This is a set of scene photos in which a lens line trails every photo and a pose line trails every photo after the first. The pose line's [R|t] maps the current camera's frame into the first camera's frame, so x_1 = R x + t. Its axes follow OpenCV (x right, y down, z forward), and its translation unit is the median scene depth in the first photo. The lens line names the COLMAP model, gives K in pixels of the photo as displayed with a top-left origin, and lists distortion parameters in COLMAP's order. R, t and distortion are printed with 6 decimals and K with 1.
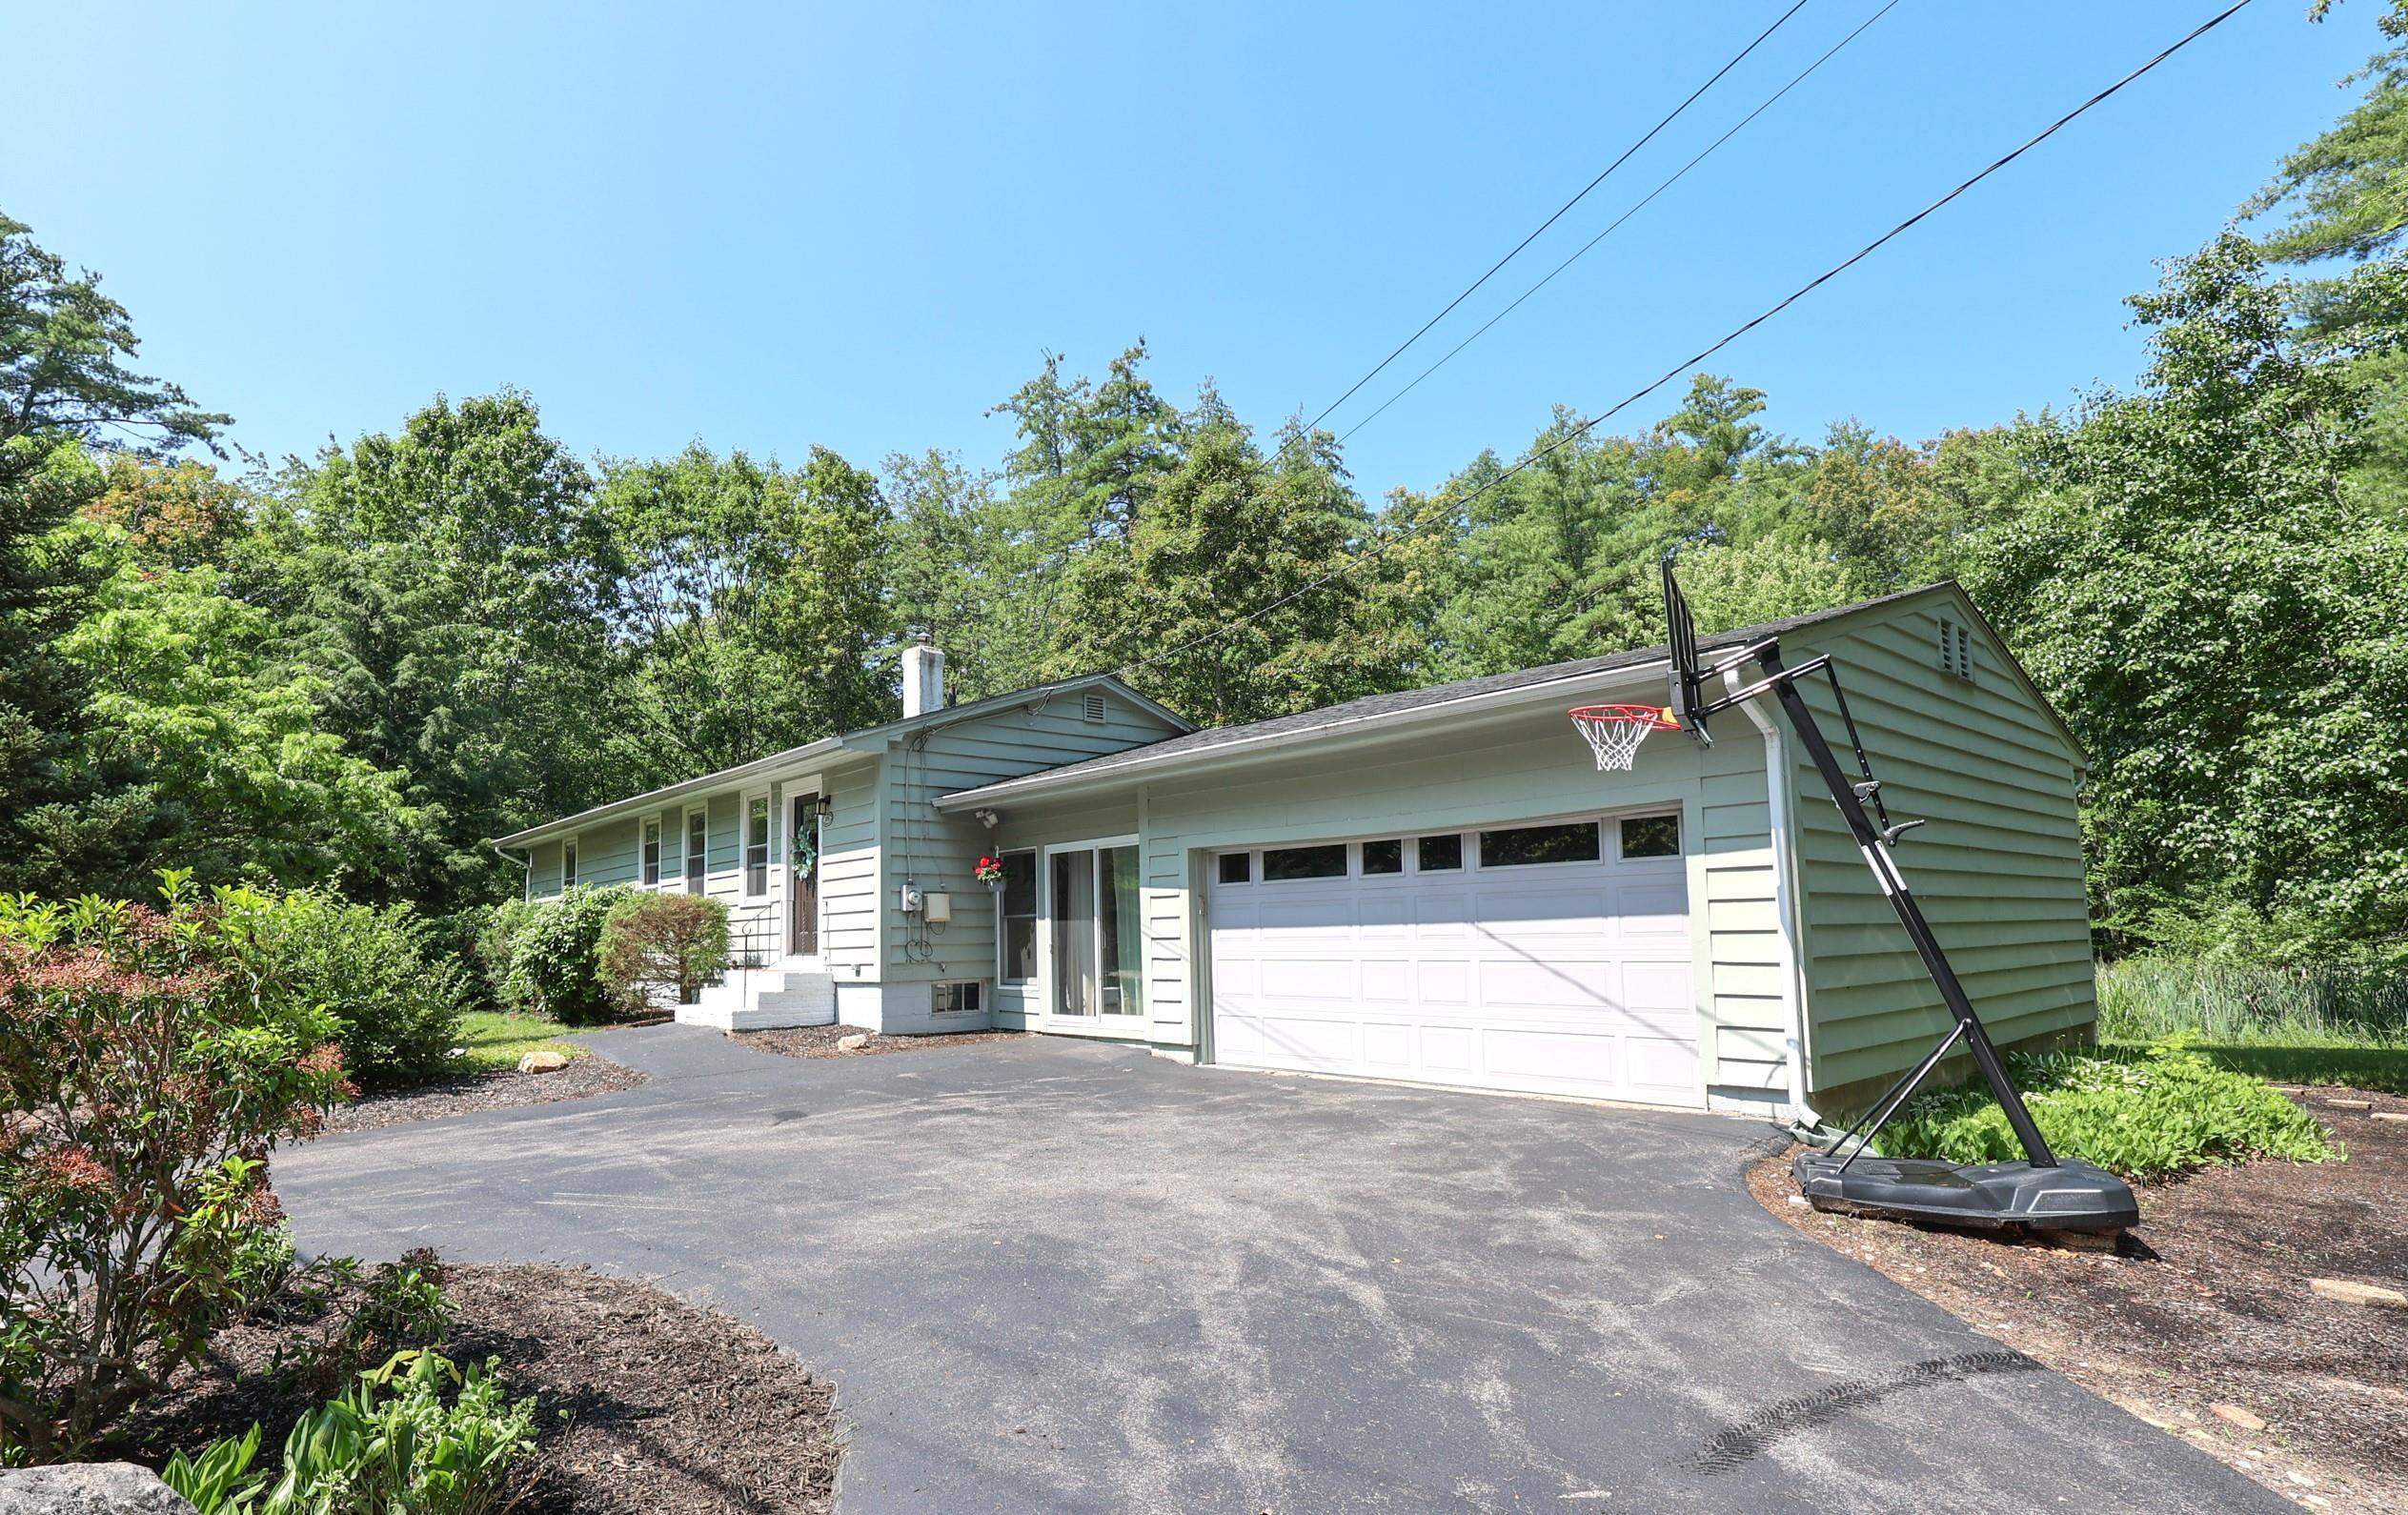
lens RADIAL K [[1195.2, 0, 1183.7], [0, 1195.2, 824.7], [0, 0, 1]] dist [-0.011865, 0.001712]
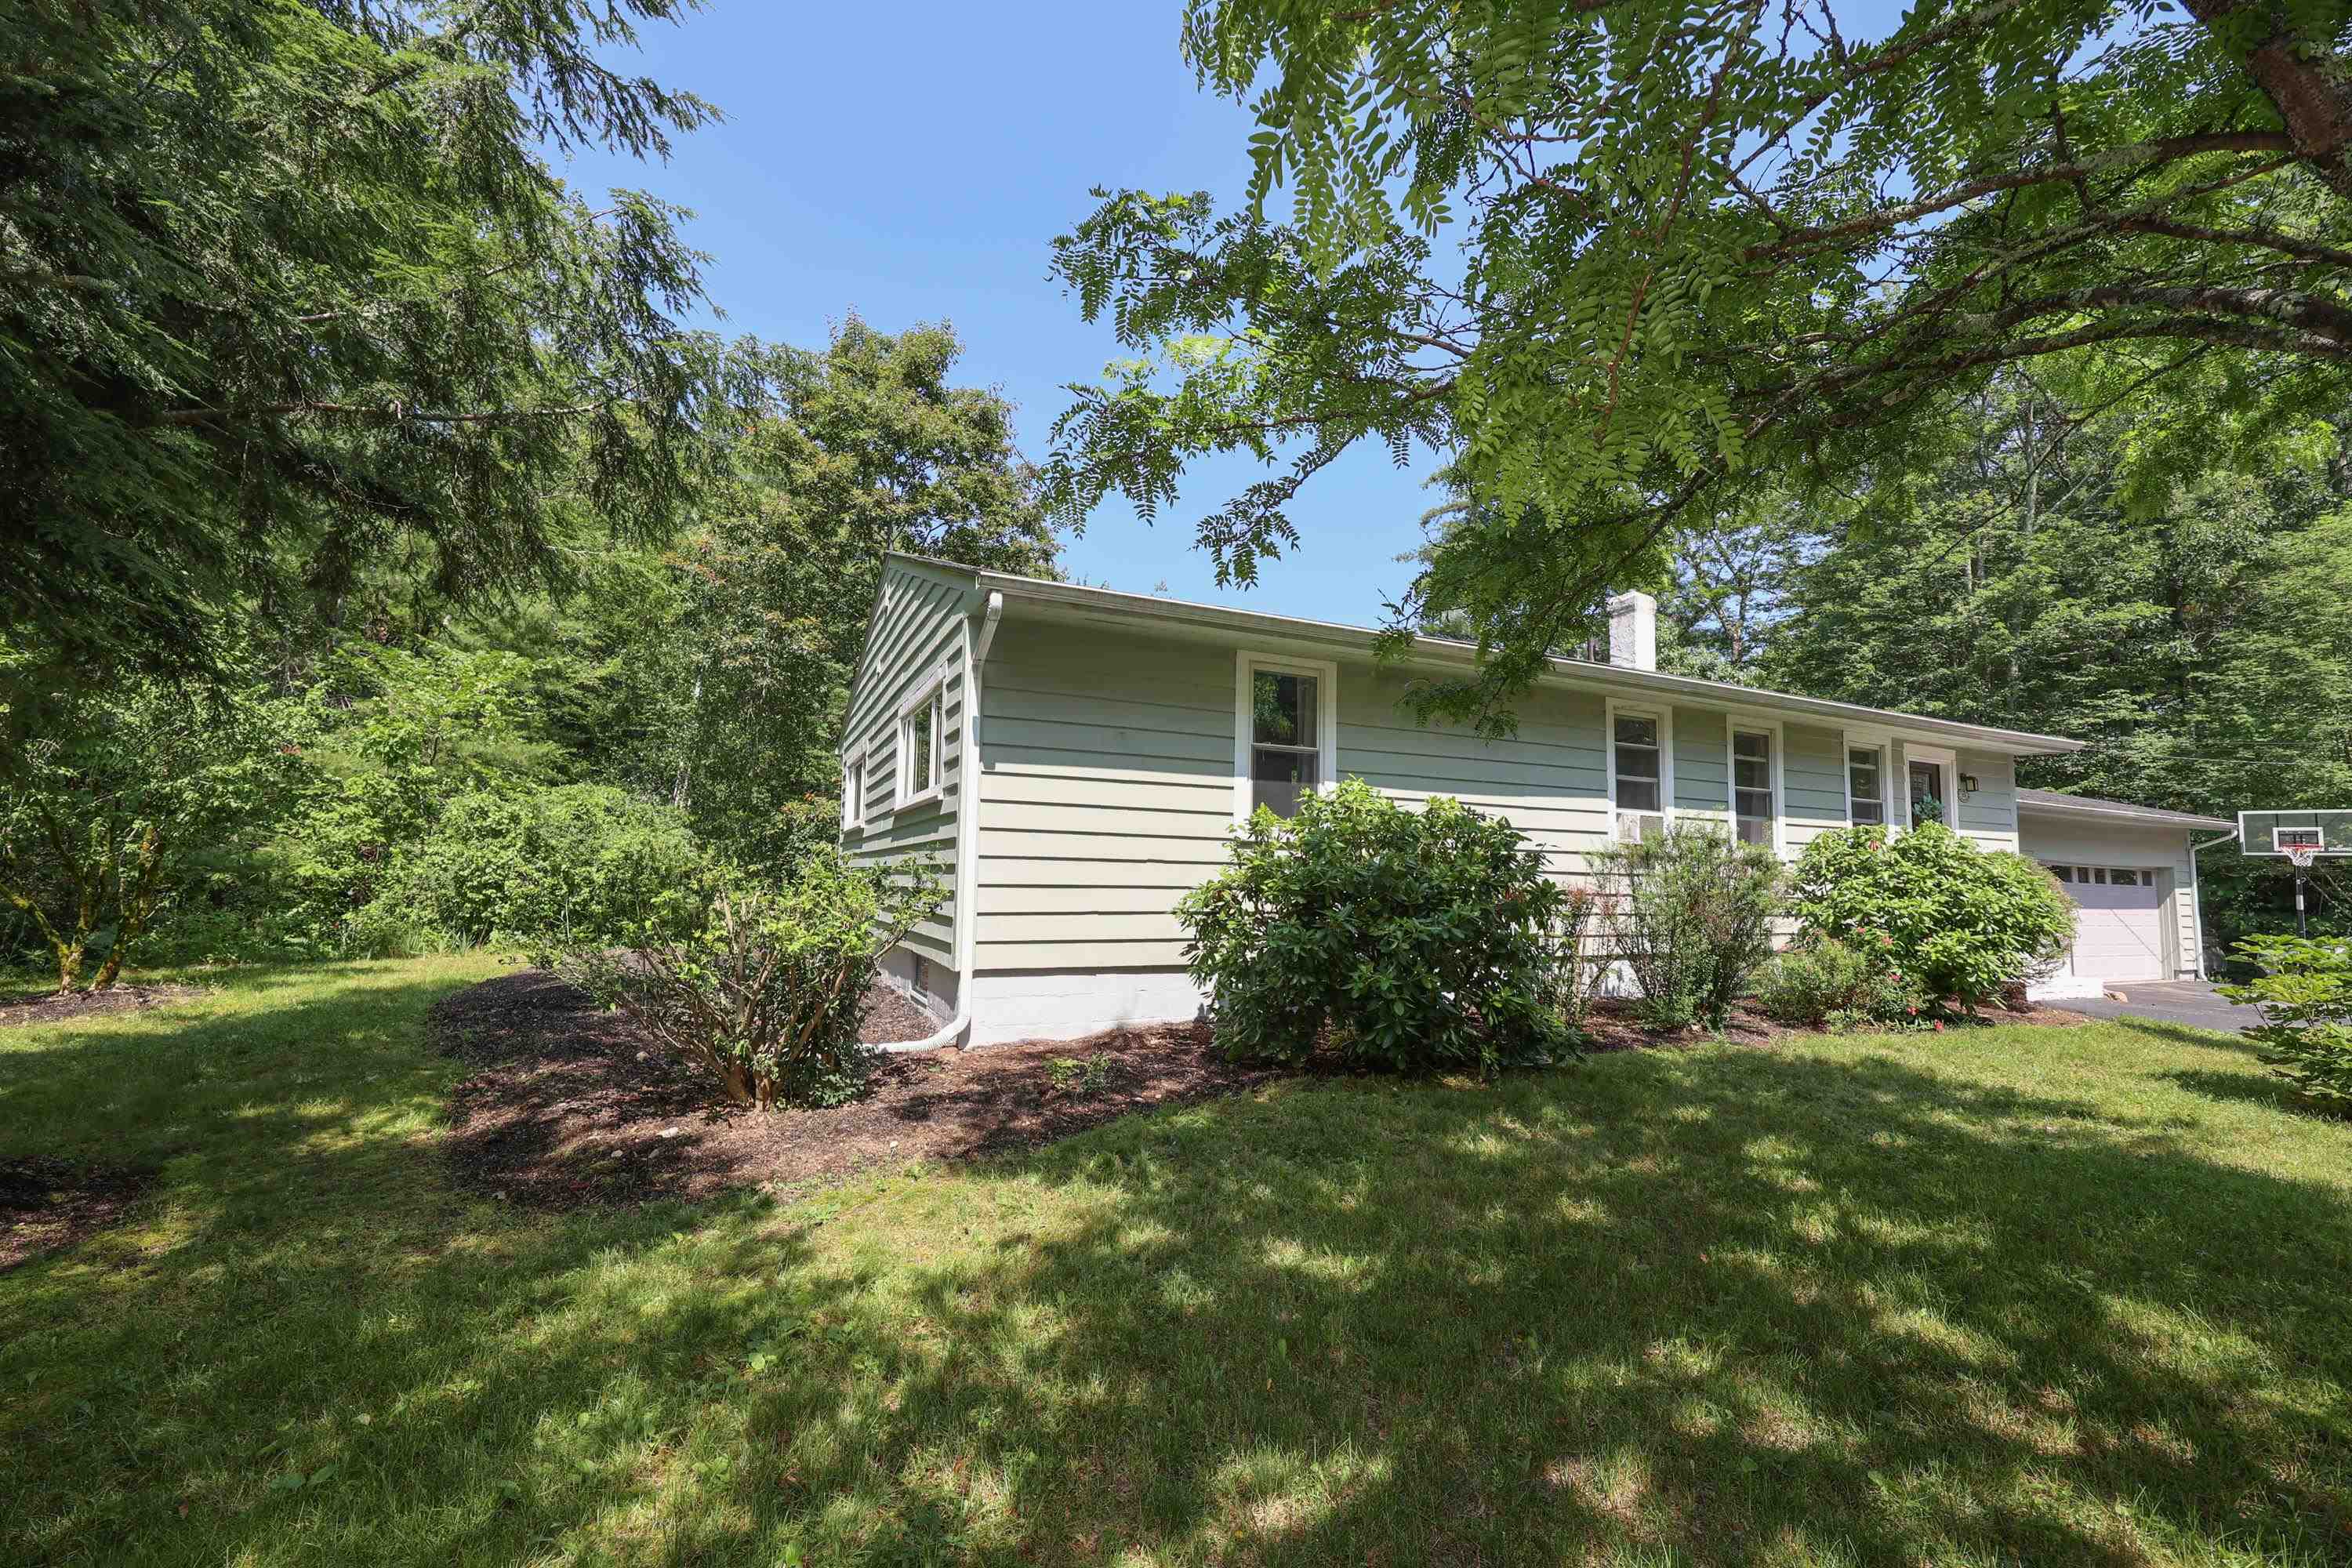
lens RADIAL K [[971.7, 0, 1177.1], [0, 971.7, 784.7], [0, 0, 1]] dist [-0.002509, 0.000990]
pose [[0.295629, 0.137377, 0.945373, -1.397625], [-0.112408, 0.987734, -0.108382, 0.169048], [-0.948666, -0.074227, 0.307445, 1.457338]]
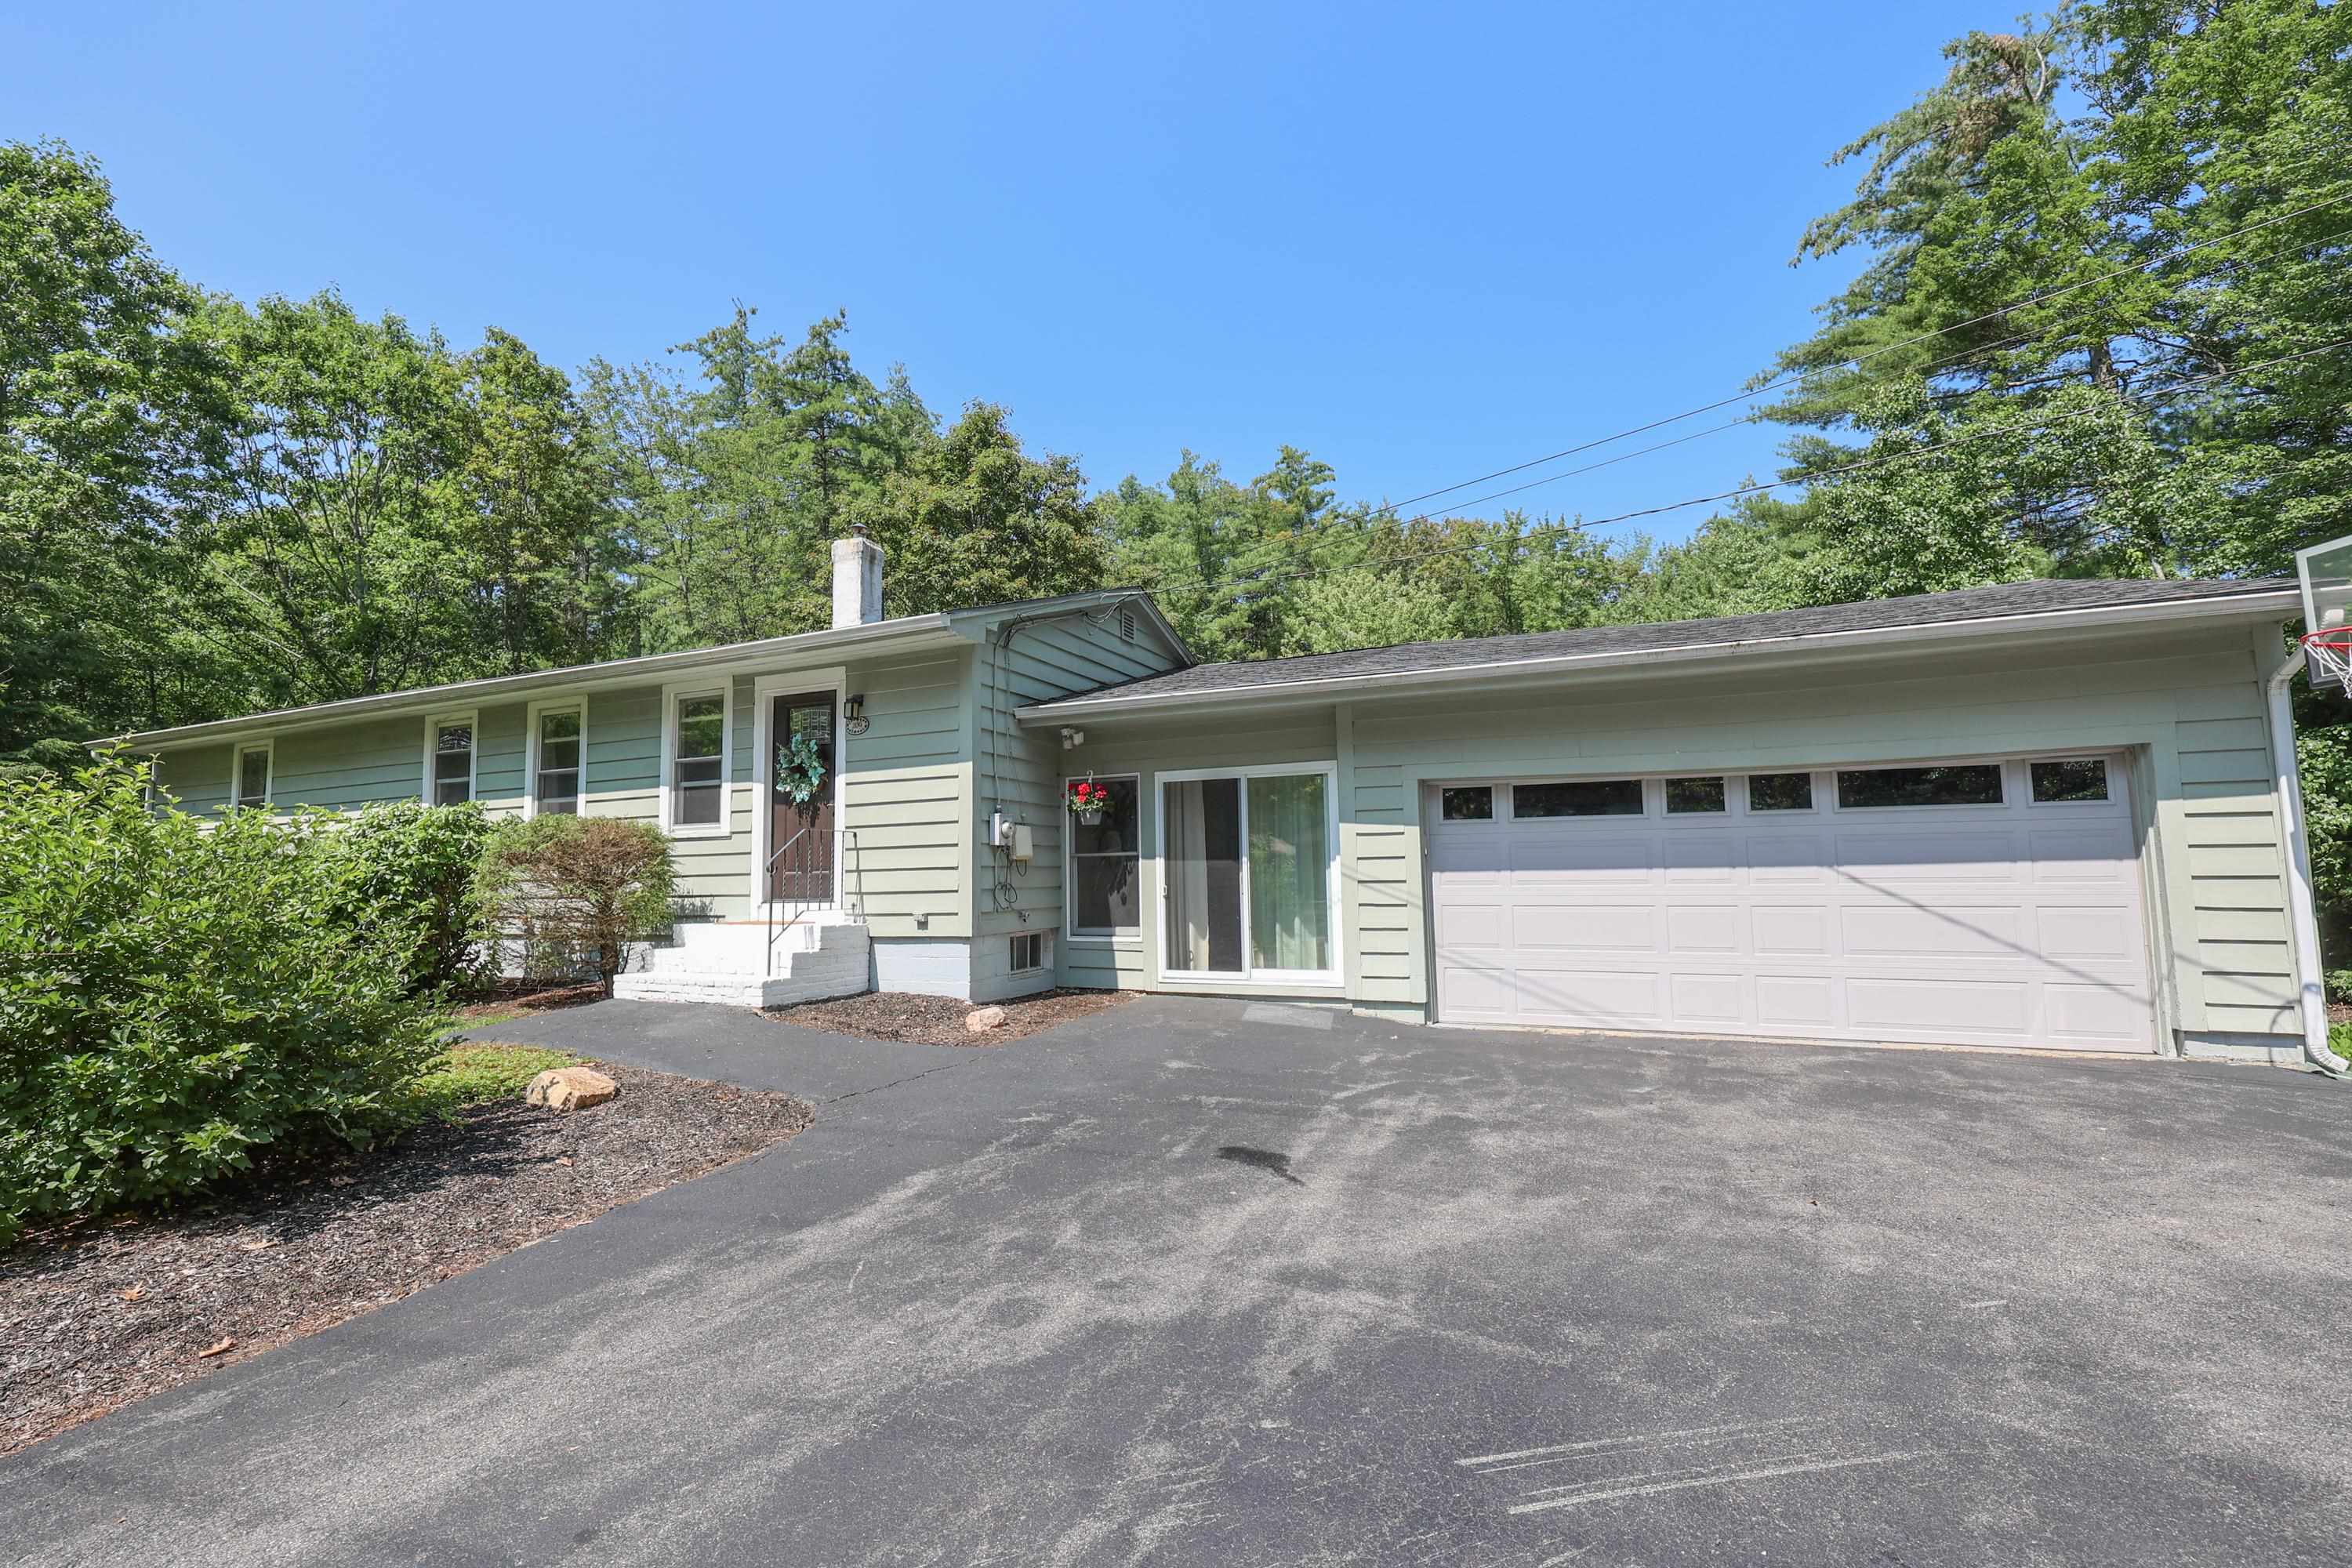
lens RADIAL K [[971.7, 0, 1177.0], [0, 971.7, 787.2], [0, 0, 1]] dist [-0.002509, 0.000990]
pose [[0.909599, 0.043189, 0.413236, -0.378263], [-0.042119, 0.999044, -0.011702, 0.034634], [-0.413346, -0.006762, 0.910549, 0.351470]]
